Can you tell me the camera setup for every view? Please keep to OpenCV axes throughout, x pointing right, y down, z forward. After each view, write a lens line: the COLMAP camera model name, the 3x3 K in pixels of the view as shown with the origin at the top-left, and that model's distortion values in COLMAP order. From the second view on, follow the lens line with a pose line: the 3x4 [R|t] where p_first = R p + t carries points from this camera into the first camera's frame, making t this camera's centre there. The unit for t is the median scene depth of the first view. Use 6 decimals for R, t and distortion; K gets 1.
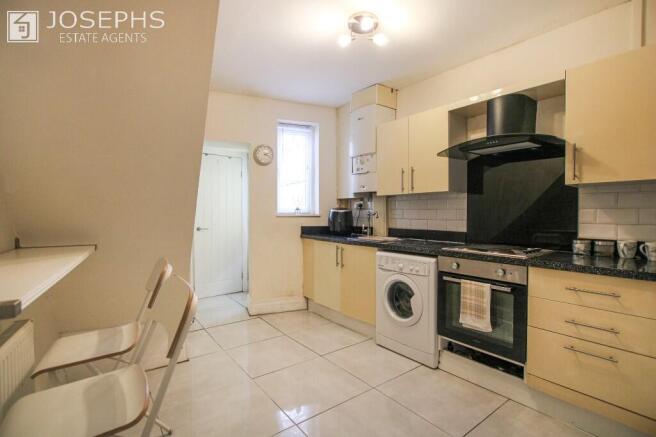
lens RADIAL K [[313.5, 0, 327.6], [0, 313.5, 219.8], [0, 0, 1]] dist [-0.028095, 0.000941]
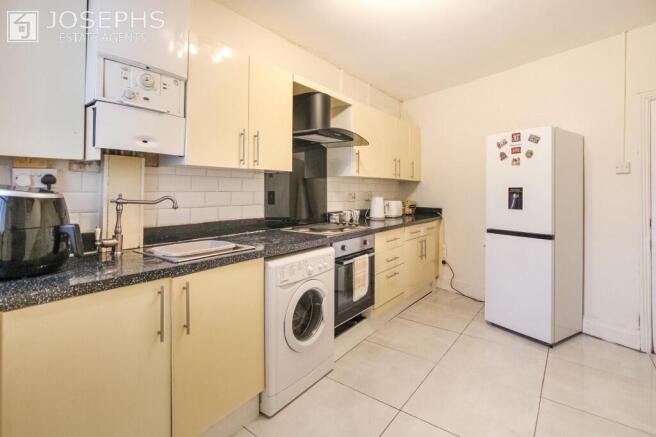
lens RADIAL K [[313.5, 0, 317.0], [0, 313.5, 187.3], [0, 0, 1]] dist [-0.028095, 0.000941]
pose [[-0.245232, 0.007373, 0.969436, -0.476823], [0.014800, 0.999883, -0.003860, -0.042041], [-0.969351, 0.013401, -0.245313, 1.126300]]
